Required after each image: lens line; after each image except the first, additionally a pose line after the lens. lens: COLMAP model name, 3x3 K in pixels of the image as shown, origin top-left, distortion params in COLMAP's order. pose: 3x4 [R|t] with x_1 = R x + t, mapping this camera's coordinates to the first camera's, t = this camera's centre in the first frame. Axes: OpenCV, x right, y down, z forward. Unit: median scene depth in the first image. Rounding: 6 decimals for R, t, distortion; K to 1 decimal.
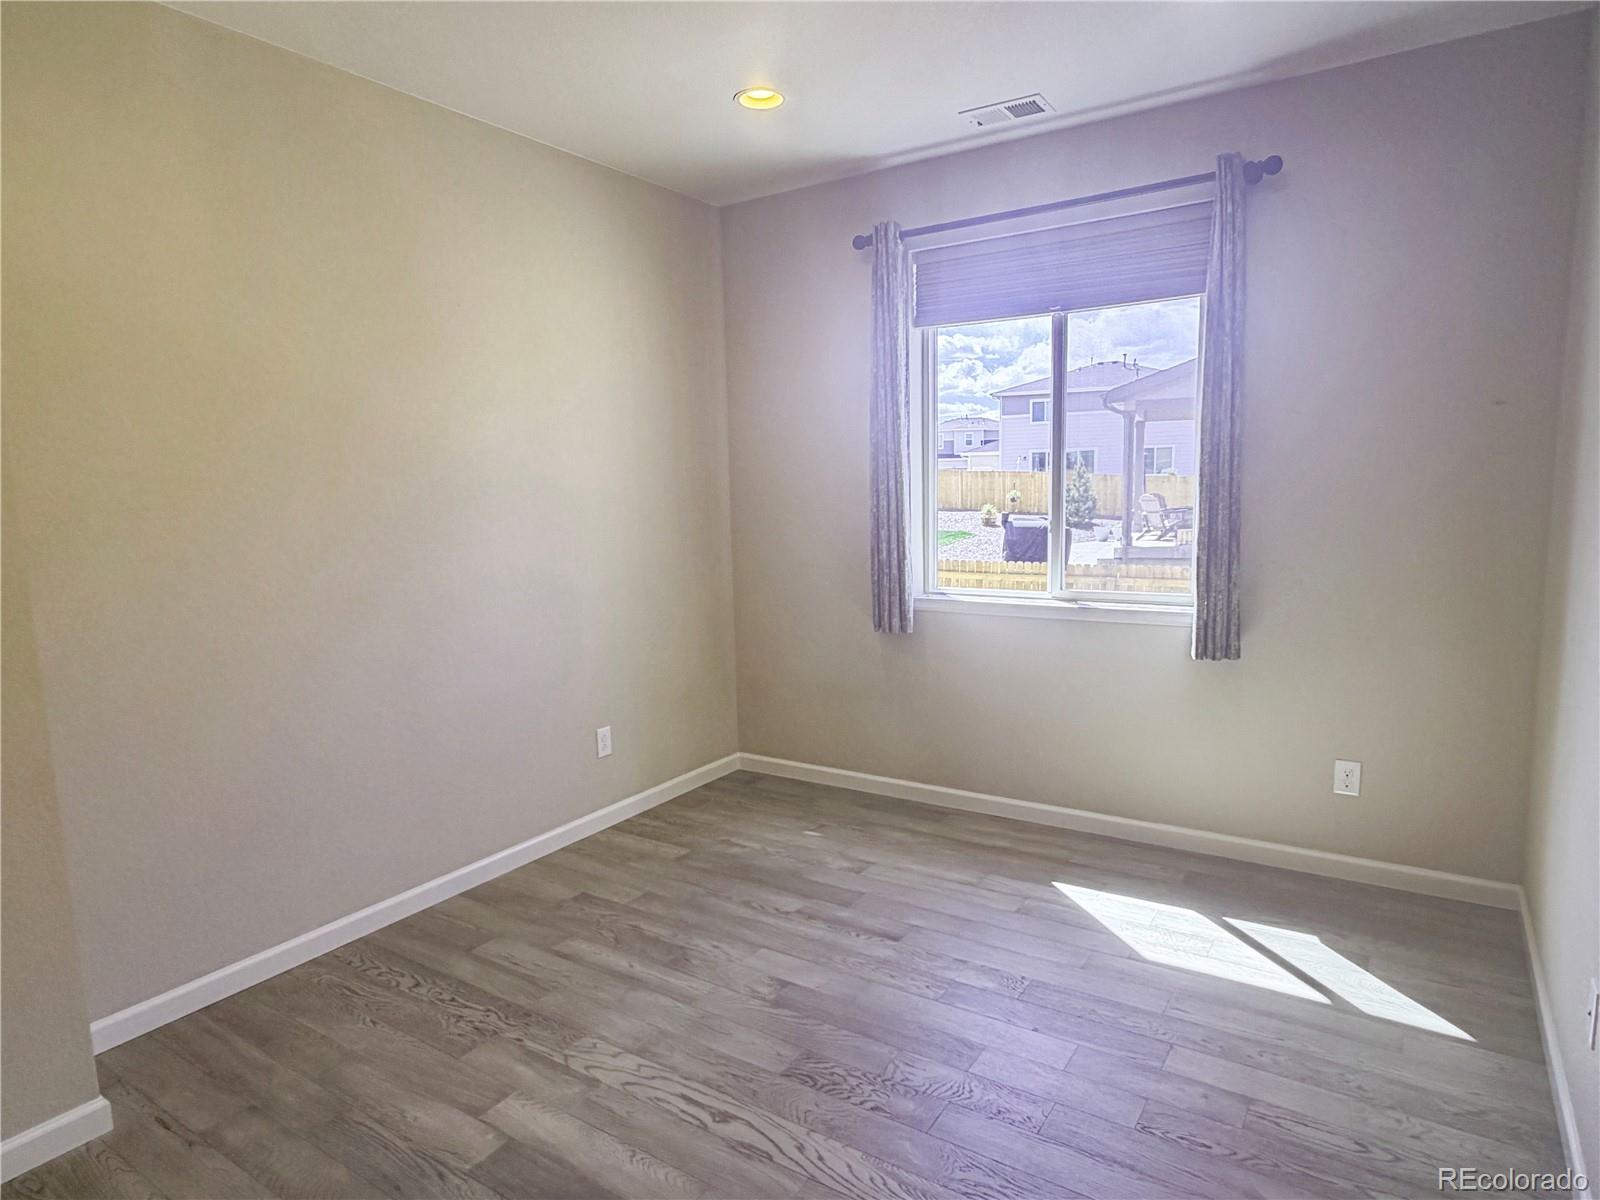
lens RADIAL K [[927.2, 0, 797.7], [0, 927.2, 599.3], [0, 0, 1]] dist [0.005282, 0.001828]
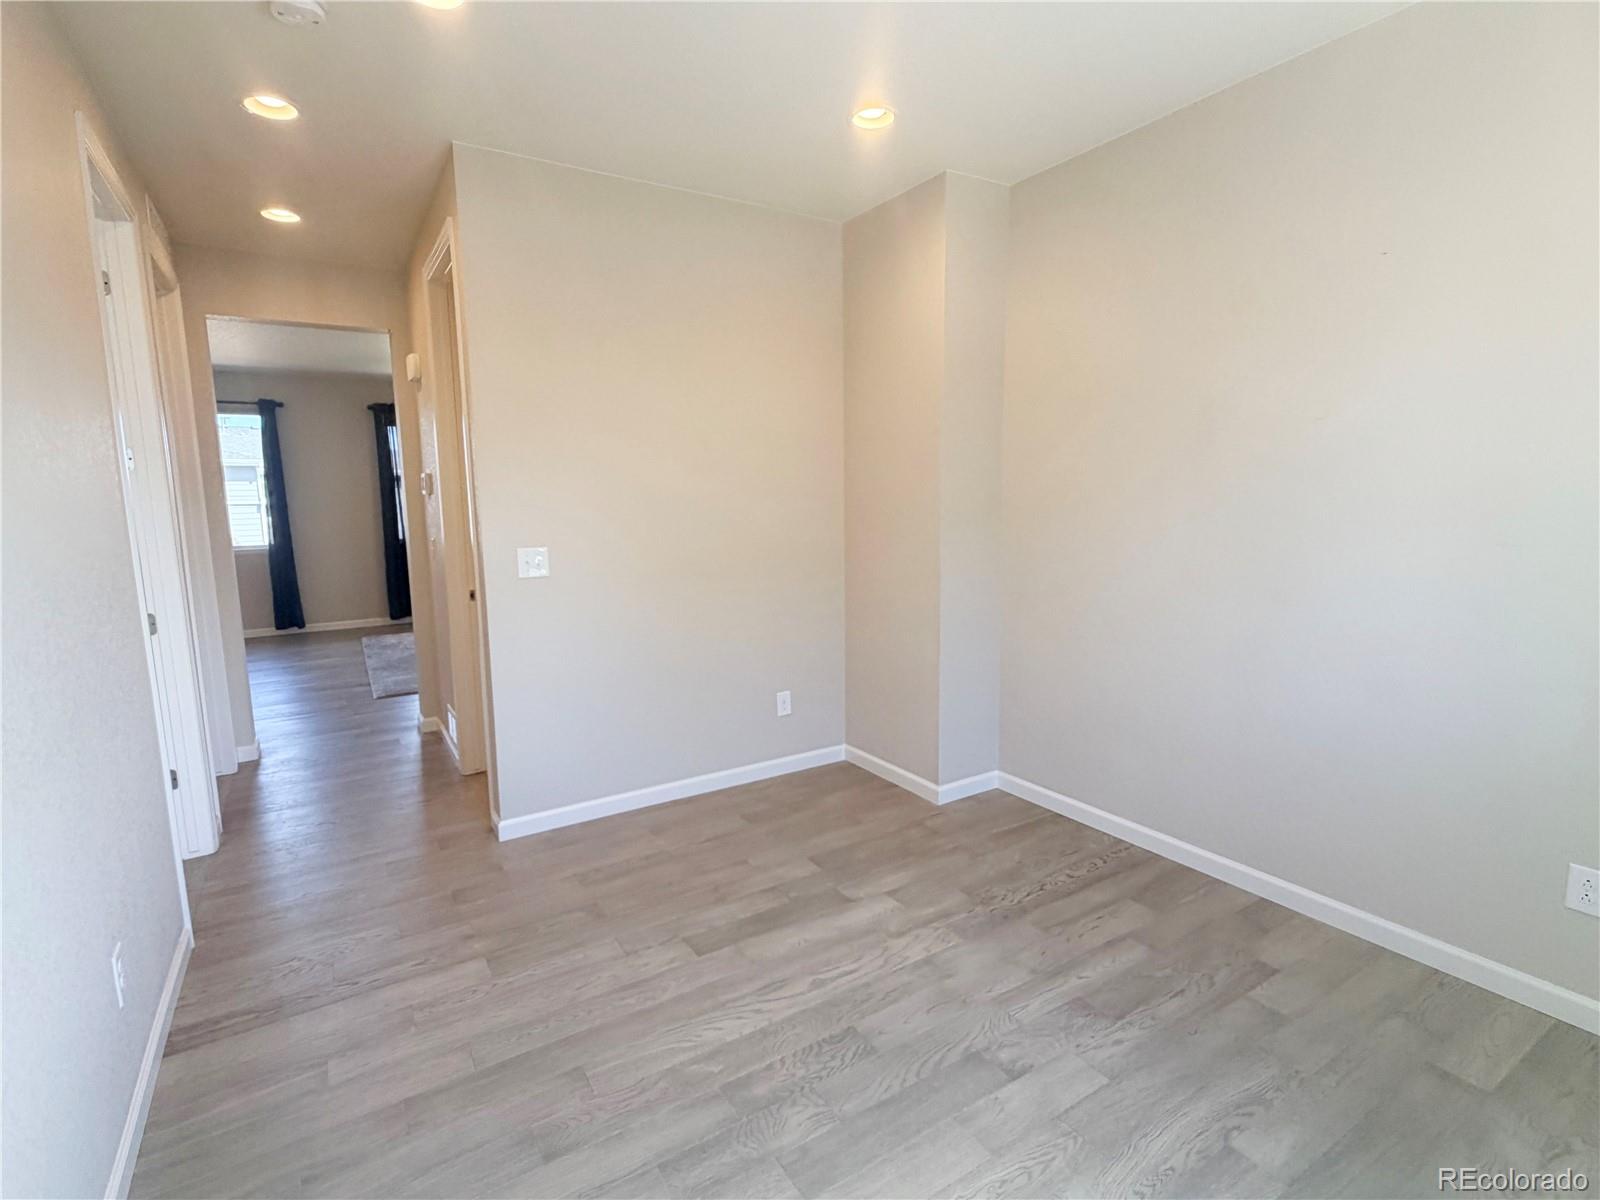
lens RADIAL K [[775.2, 0, 796.3], [0, 775.2, 601.9], [0, 0, 1]] dist [0.017015, 0.000849]
pose [[-0.413222, 0.149749, -0.898233, 0.622352], [-0.086536, 0.975465, 0.202435, -0.123509], [0.906509, 0.161380, -0.390125, 1.007847]]
